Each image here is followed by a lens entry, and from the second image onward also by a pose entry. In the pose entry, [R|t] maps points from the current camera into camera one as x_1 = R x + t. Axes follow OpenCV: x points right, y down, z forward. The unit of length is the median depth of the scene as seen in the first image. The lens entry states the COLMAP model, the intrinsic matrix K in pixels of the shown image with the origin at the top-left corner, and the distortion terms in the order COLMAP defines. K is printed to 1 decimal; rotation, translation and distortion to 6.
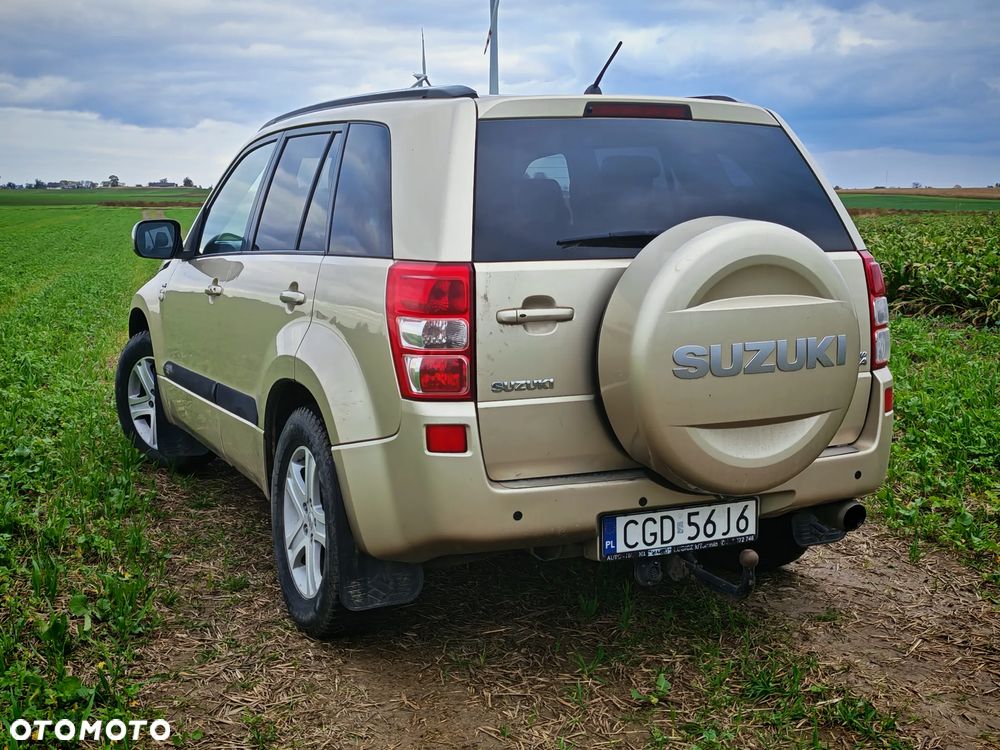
lens RADIAL K [[1257.7, 0, 500.0], [0, 1257.7, 375.0], [0, 0, 1]] dist [0.238330, -0.802366]
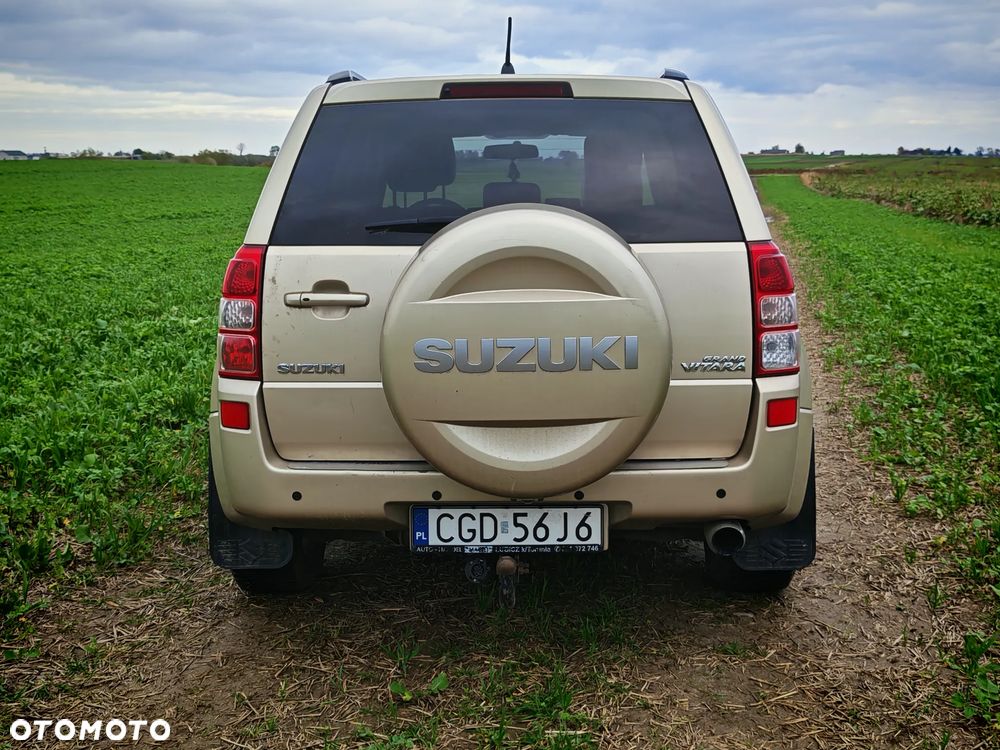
lens RADIAL K [[1257.7, 0, 500.0], [0, 1257.7, 375.0], [0, 0, 1]] dist [0.238330, -0.802366]
pose [[0.890588, 0.066842, -0.449872, 0.565729], [-0.055158, 0.997714, 0.039047, -0.032049], [0.451454, -0.009961, 0.892239, 0.148261]]
